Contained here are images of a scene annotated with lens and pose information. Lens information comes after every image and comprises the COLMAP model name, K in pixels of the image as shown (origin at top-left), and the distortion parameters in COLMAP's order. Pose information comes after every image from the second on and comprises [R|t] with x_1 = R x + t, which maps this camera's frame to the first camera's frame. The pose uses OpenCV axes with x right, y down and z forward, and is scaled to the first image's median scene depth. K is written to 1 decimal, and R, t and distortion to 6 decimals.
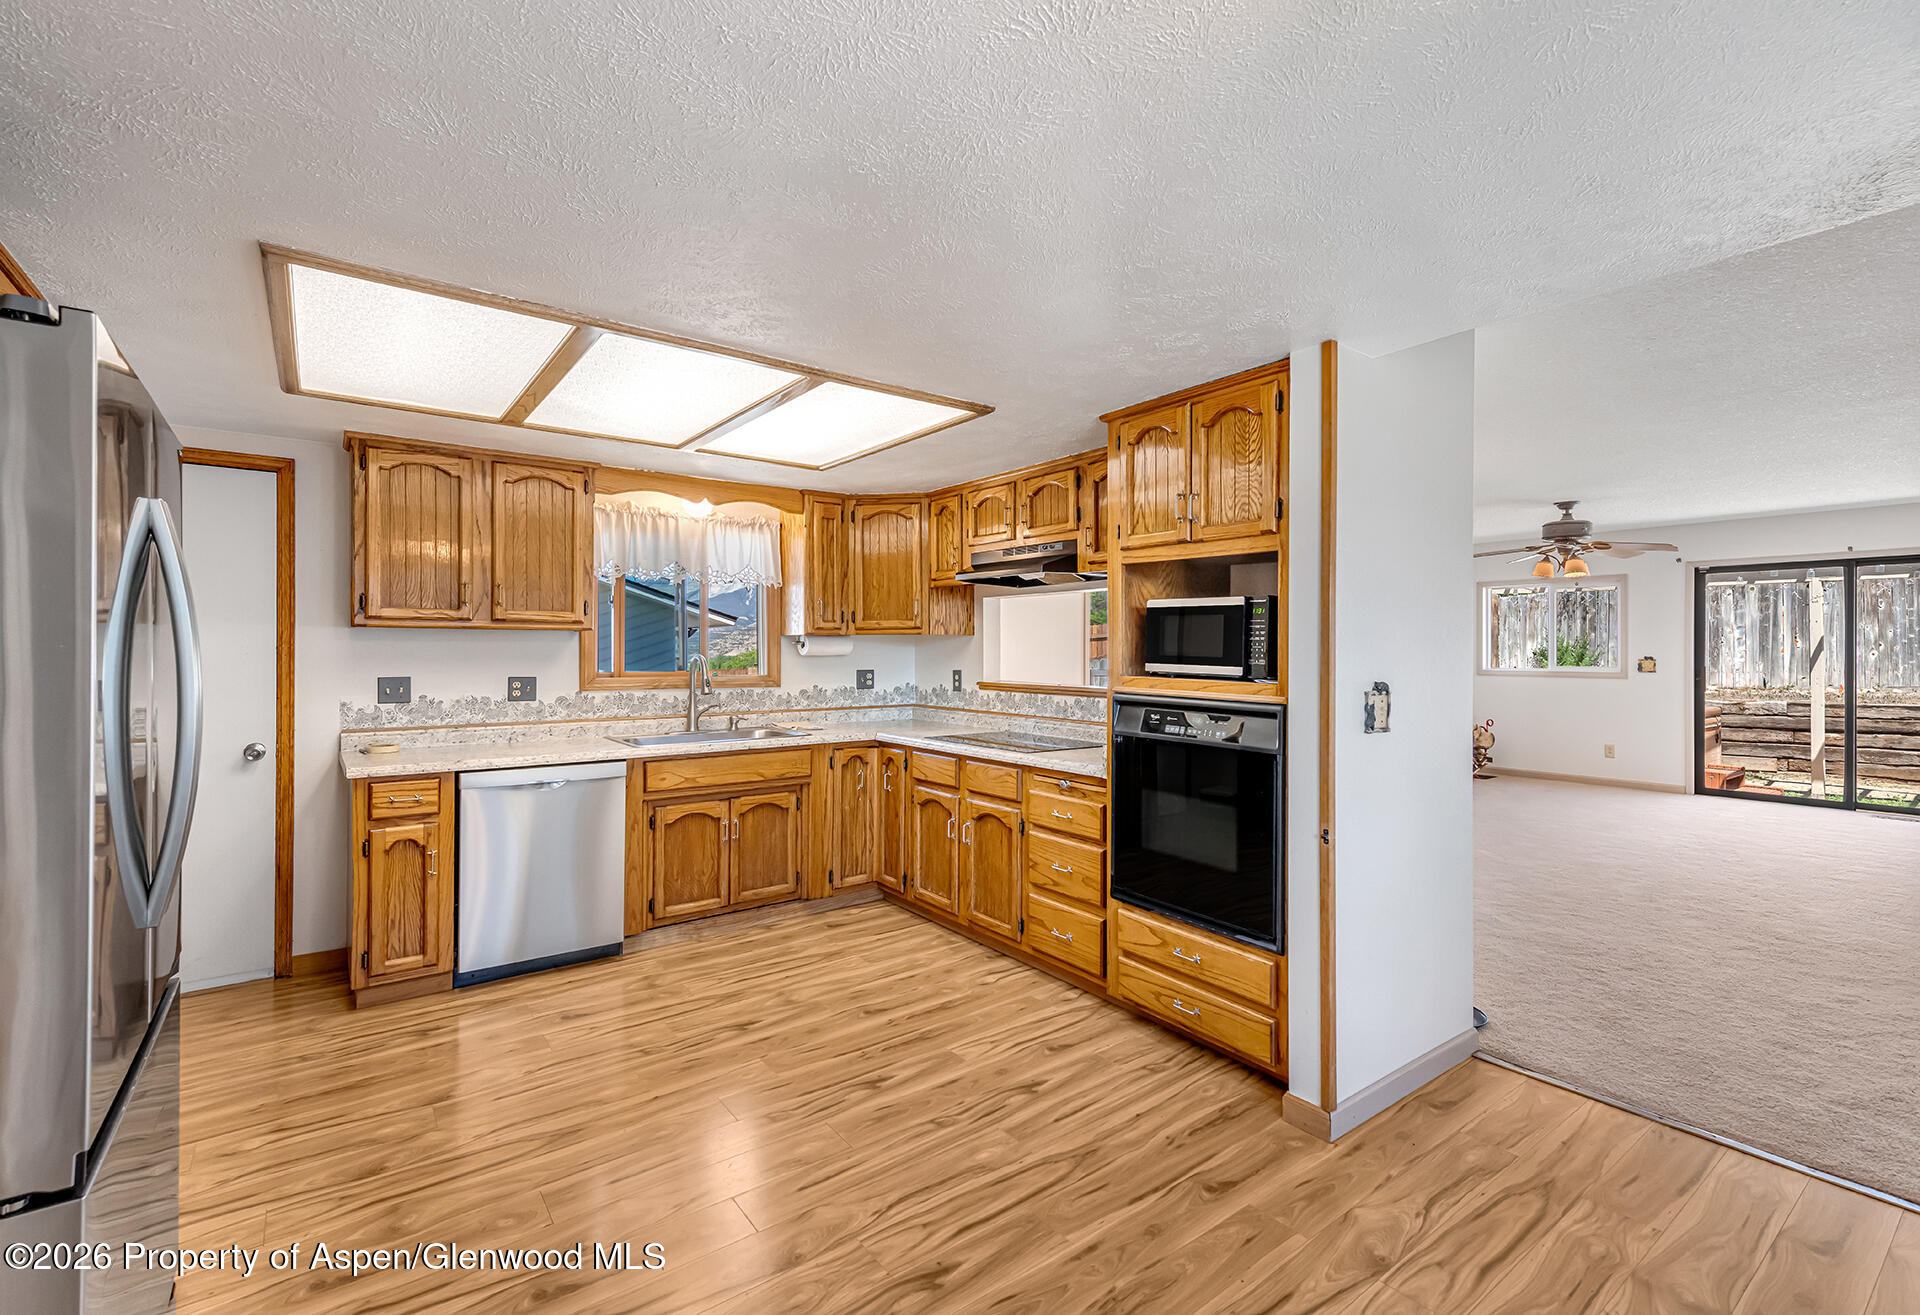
lens RADIAL K [[914.1, 0, 1003.8], [0, 914.1, 654.9], [0, 0, 1]] dist [0.018638, -0.000355]
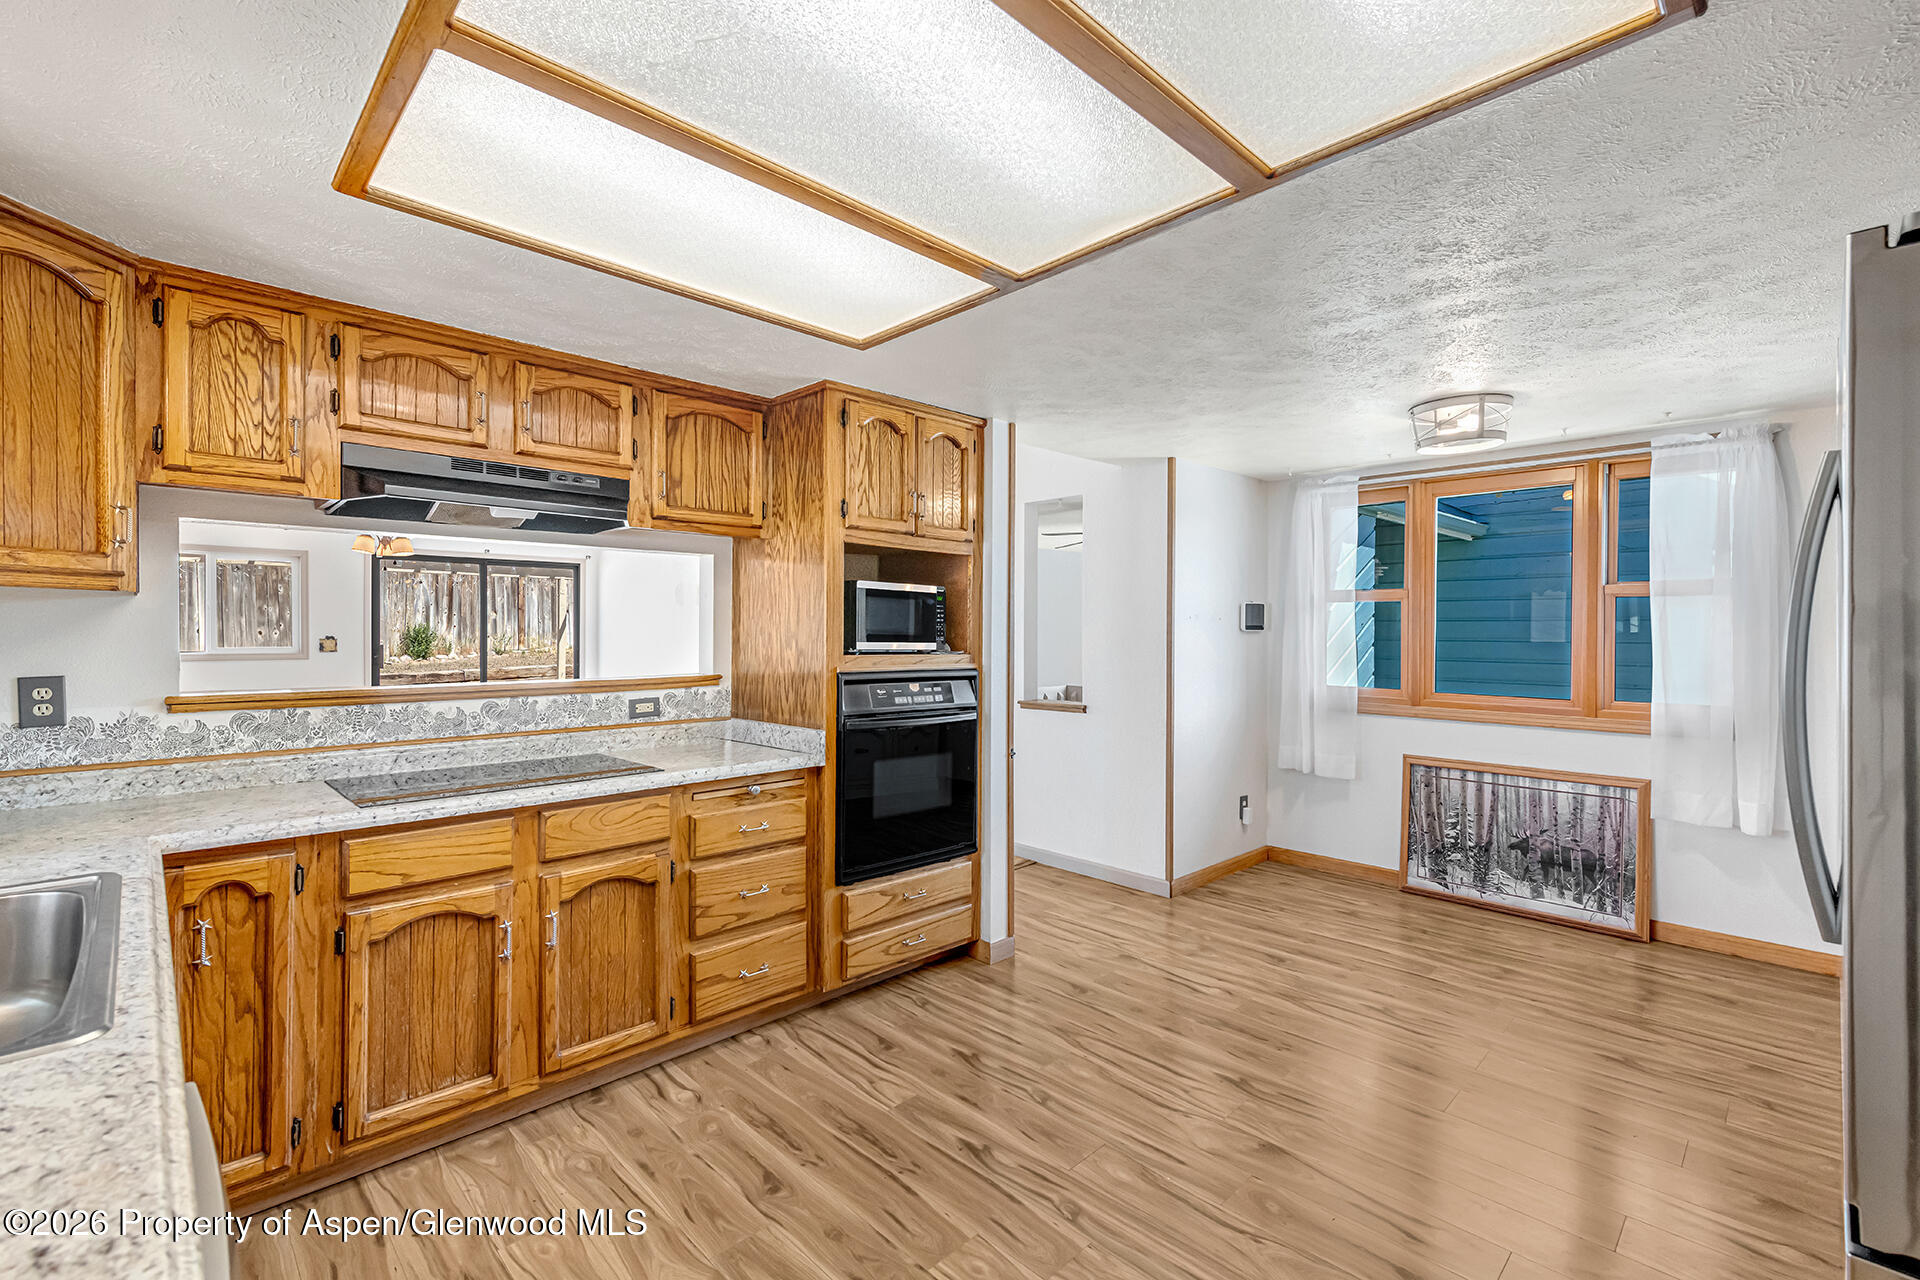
lens RADIAL K [[922.8, 0, 977.5], [0, 922.8, 633.4], [0, 0, 1]] dist [0.000380, -0.001236]
pose [[-0.194716, -0.003666, 0.980853, -0.651113], [0.005082, 0.999976, 0.004746, -0.003563], [-0.980846, 0.005909, -0.194693, 0.788215]]
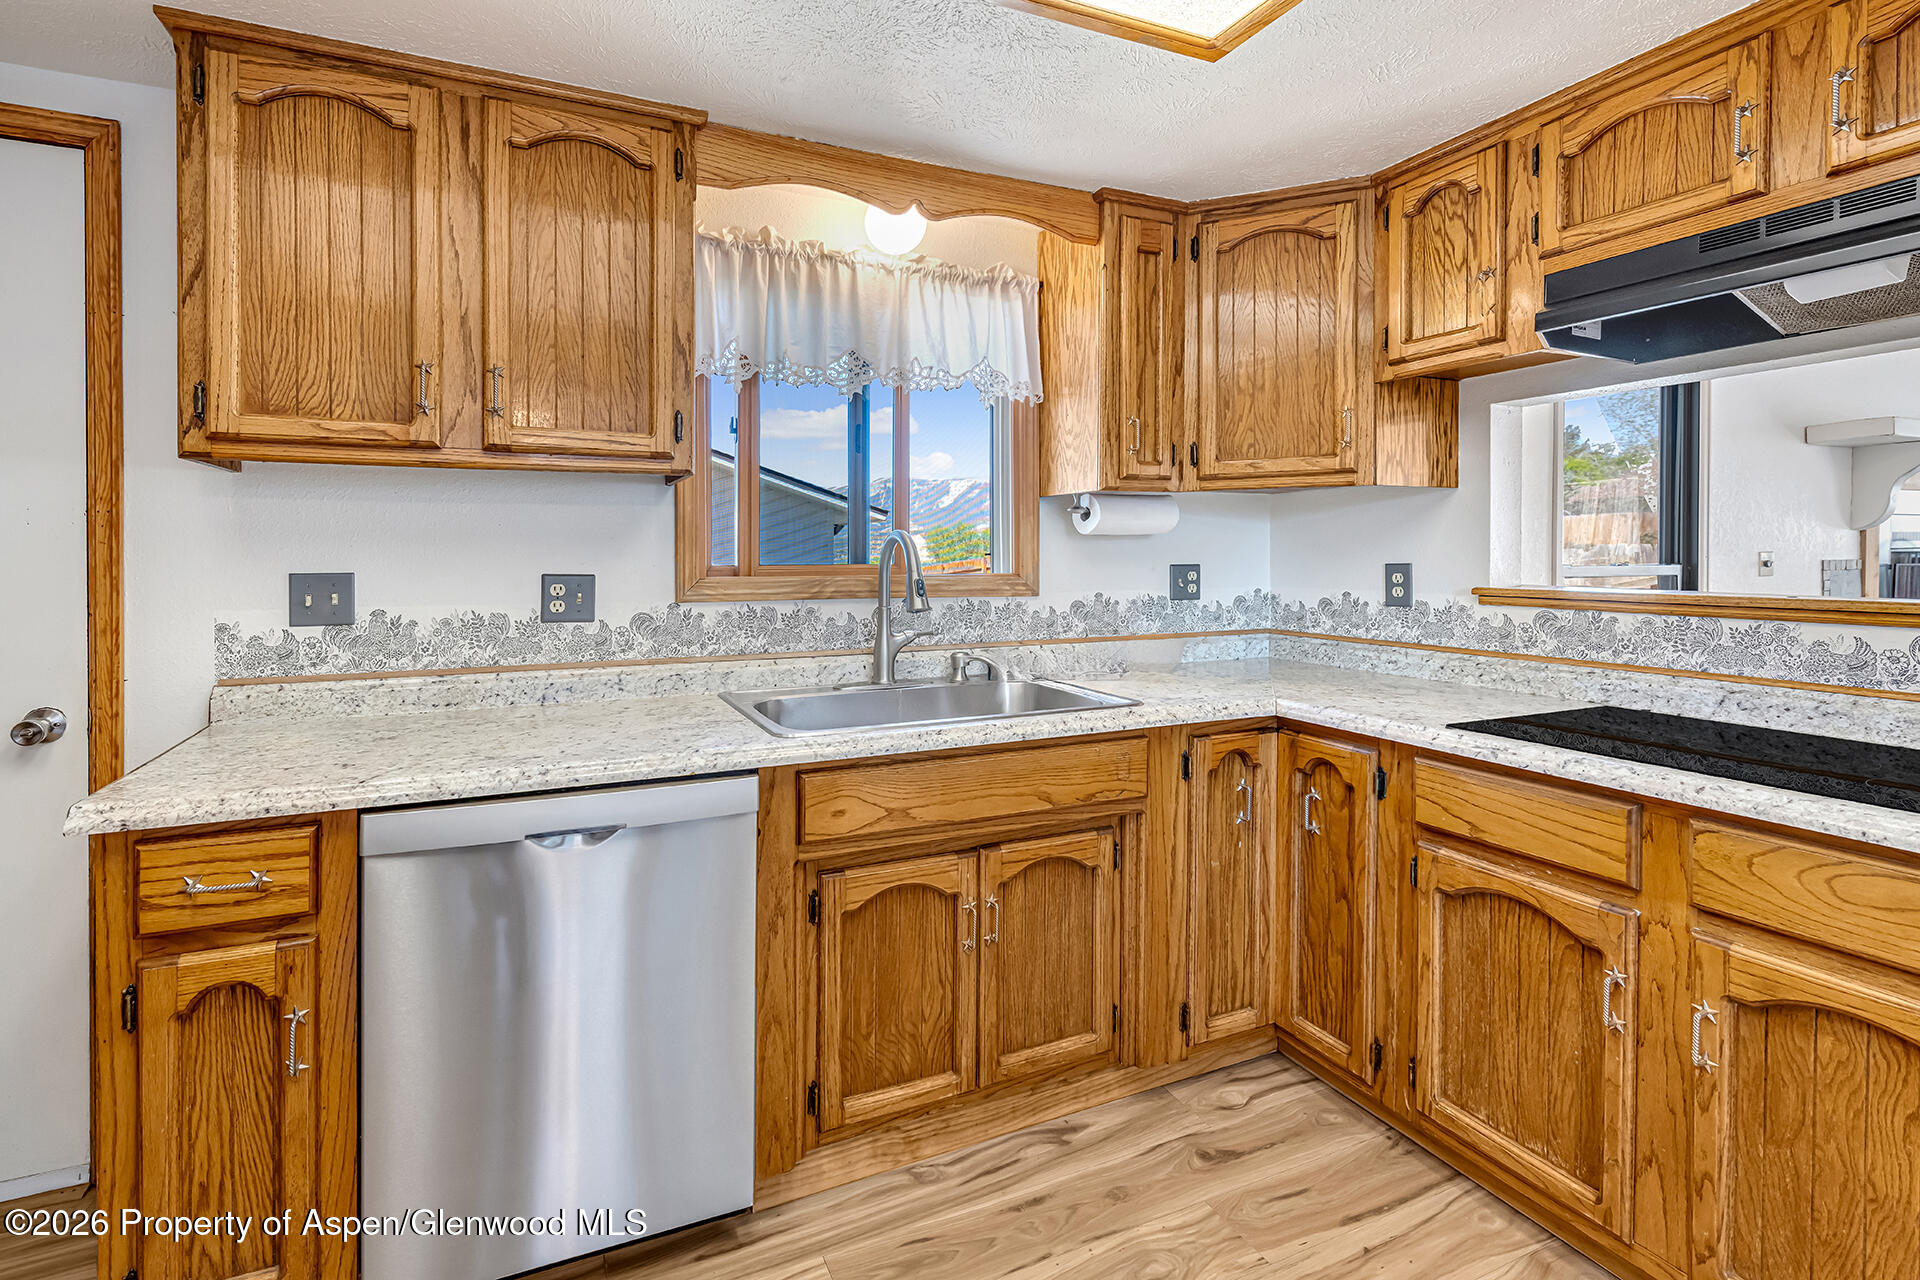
lens RADIAL K [[880.4, 0, 932.0], [0, 880.4, 559.7], [0, 0, 1]] dist [0.002802, 0.000000]
pose [[0.978064, -0.002507, -0.208289, -0.233375], [0.002226, 0.999996, -0.001581, 0.017715], [0.208293, 0.001083, 0.978066, 0.582542]]
